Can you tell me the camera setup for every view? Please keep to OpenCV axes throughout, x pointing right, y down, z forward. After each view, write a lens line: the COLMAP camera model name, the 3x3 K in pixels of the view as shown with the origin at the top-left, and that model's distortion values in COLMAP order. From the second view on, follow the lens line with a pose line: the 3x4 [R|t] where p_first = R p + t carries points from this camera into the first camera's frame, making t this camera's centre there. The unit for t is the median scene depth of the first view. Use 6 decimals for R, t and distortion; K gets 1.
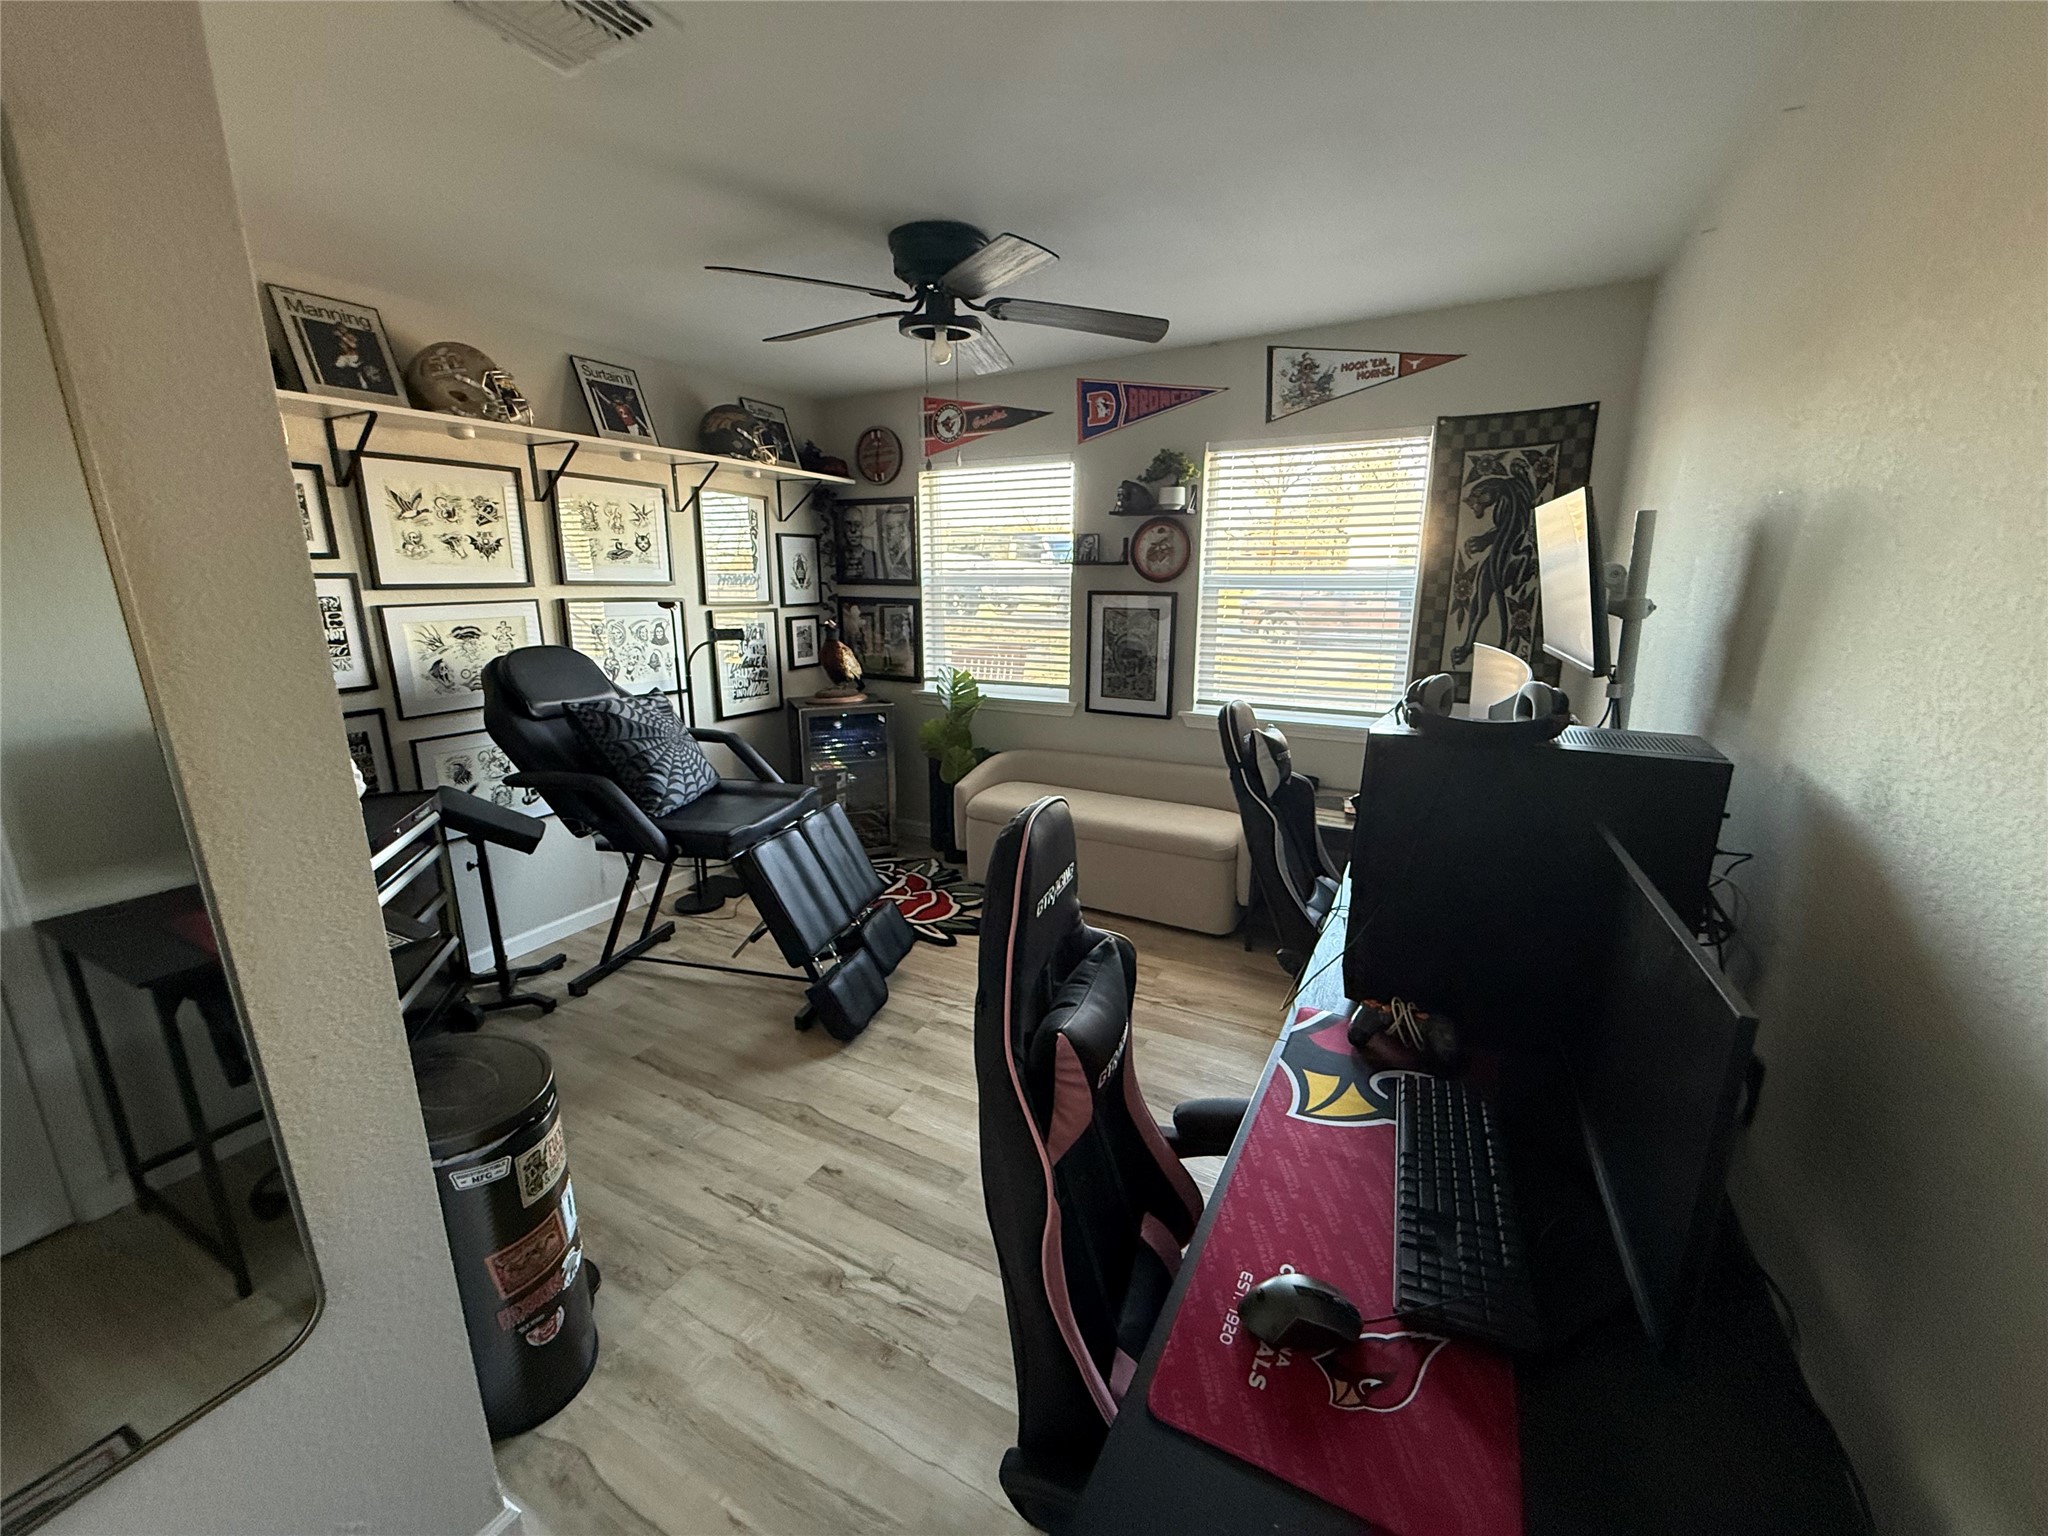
lens RADIAL K [[813.5, 0, 1012.4], [0, 813.5, 768.4], [0, 0, 1]] dist [-0.001873, 0.000220]
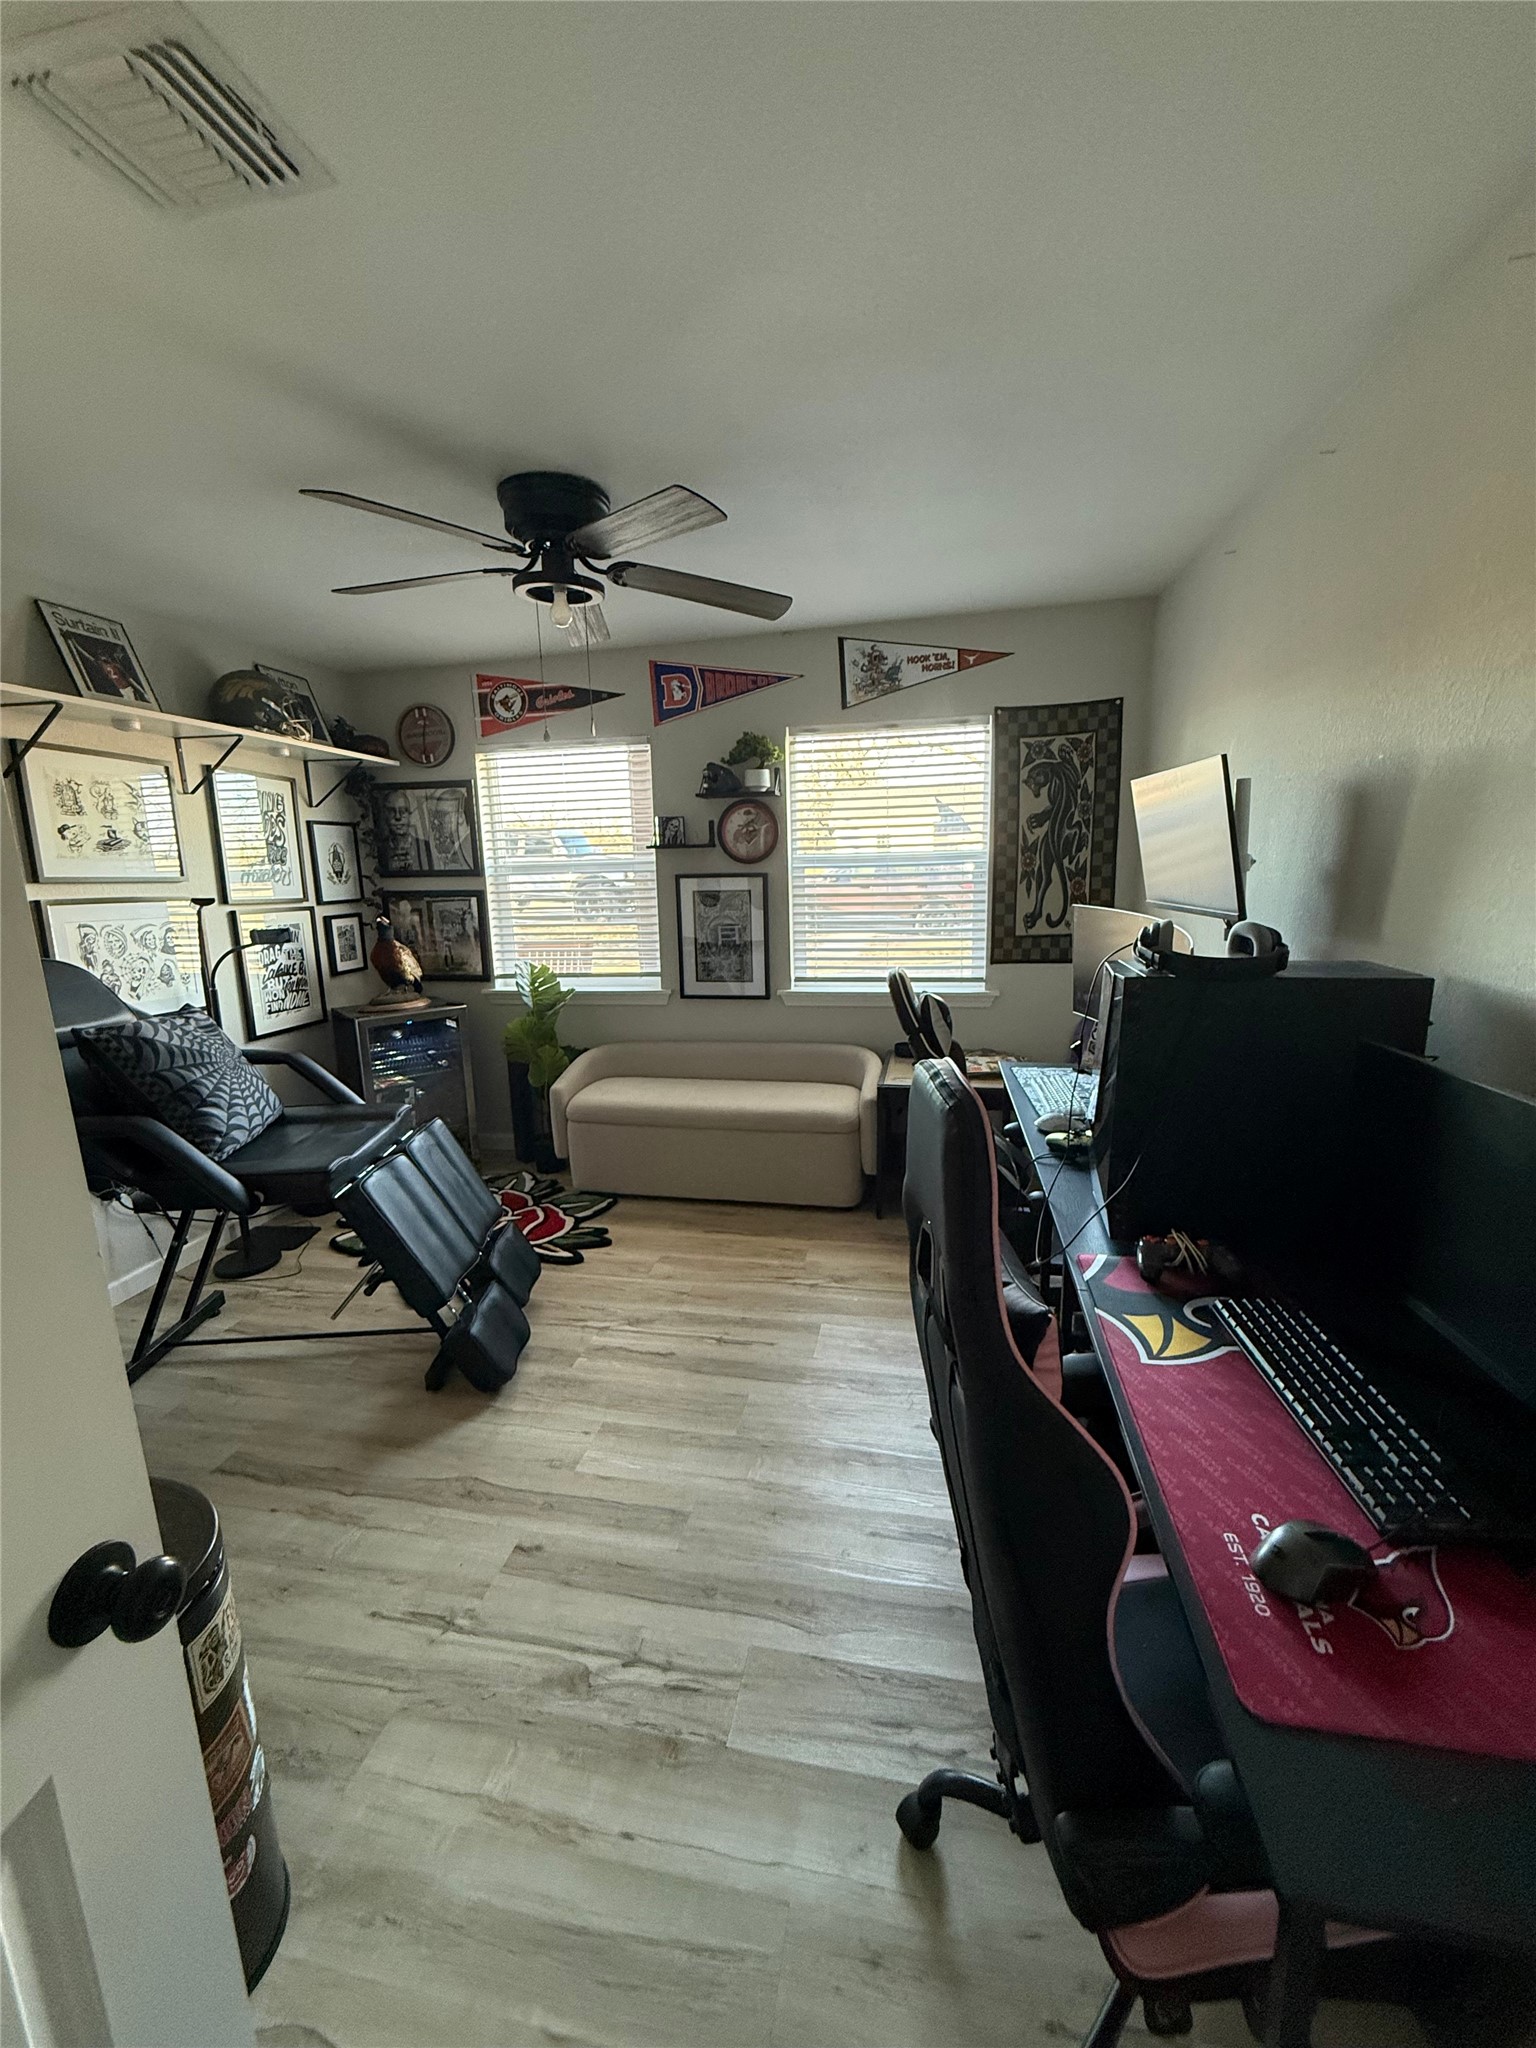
lens RADIAL K [[813.5, 0, 762.4], [0, 813.5, 1019.7], [0, 0, 1]] dist [-0.001873, 0.000220]
pose [[0.953375, -0.079834, 0.291037, -0.133071], [0.094918, 0.994757, -0.038061, 0.002300], [-0.286473, 0.063911, 0.955954, 0.061008]]
